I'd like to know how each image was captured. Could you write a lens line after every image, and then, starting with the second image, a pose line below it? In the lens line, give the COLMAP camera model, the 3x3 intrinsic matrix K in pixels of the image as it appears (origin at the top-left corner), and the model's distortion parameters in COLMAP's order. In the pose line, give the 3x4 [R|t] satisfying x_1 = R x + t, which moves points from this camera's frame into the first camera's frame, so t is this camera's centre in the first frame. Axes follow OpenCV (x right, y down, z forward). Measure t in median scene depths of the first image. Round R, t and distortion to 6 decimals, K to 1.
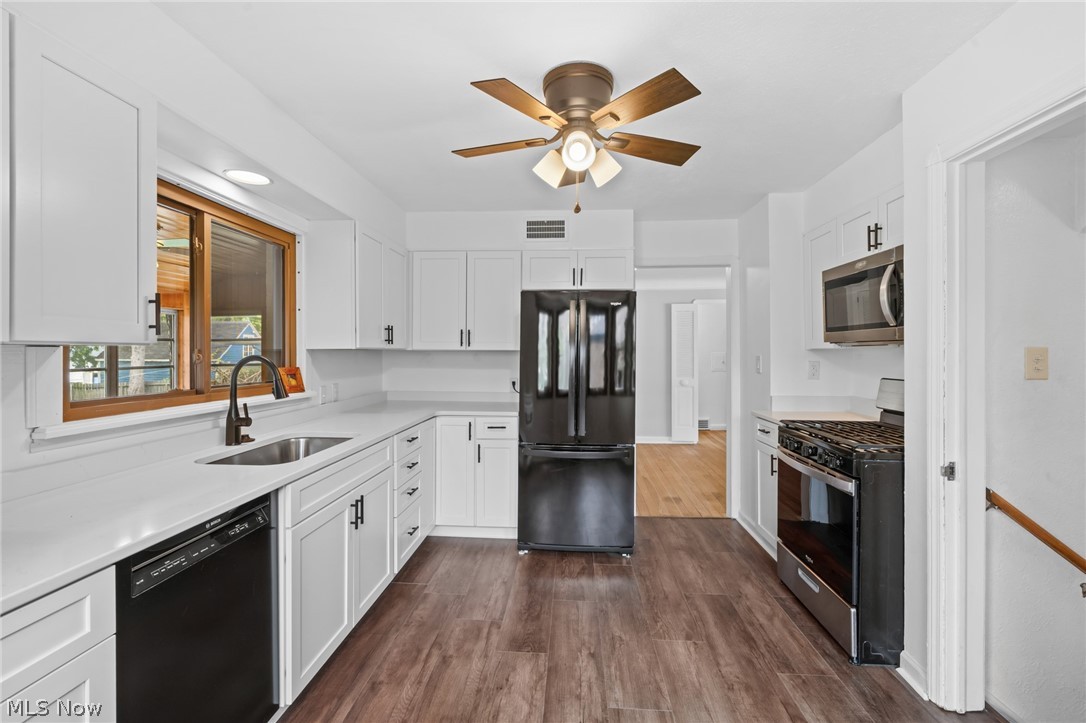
lens RADIAL K [[476.4, 0, 543.3], [0, 476.4, 356.4], [0, 0, 1]] dist [0.005240, -0.000692]
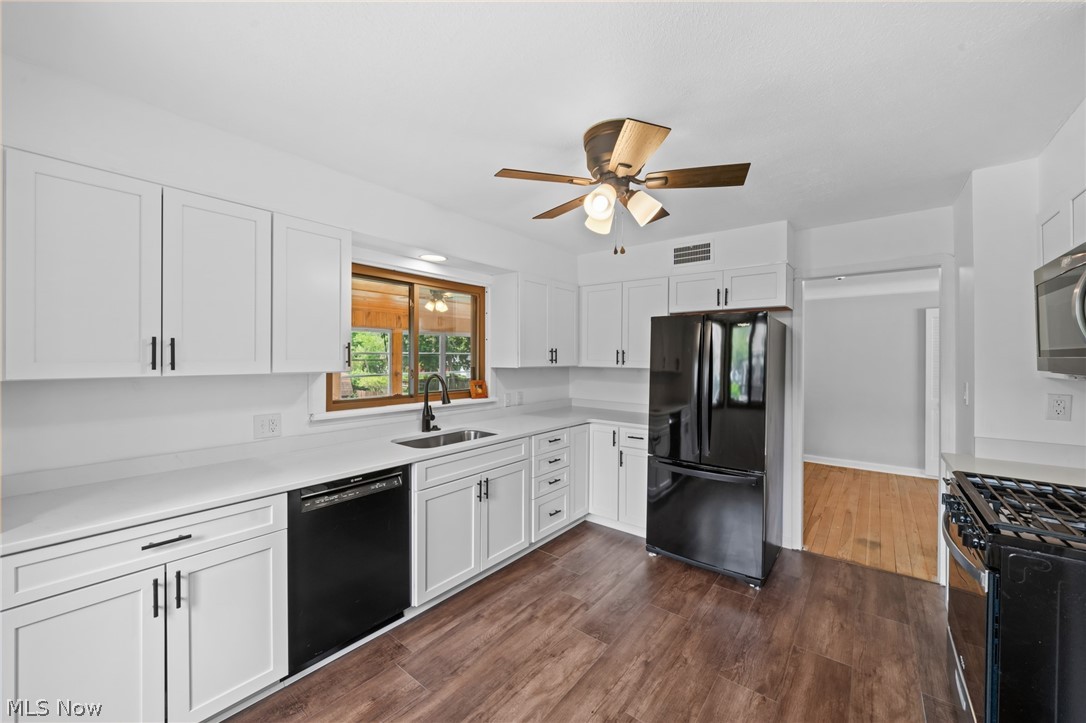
lens RADIAL K [[416.5, 0, 543.1], [0, 416.5, 360.8], [0, 0, 1]] dist [0.000770, -0.000299]
pose [[0.825461, 0.007654, -0.564407, 0.379245], [-0.008748, 0.999961, 0.000766, -0.043407], [0.564391, 0.004305, 0.825496, 0.085659]]
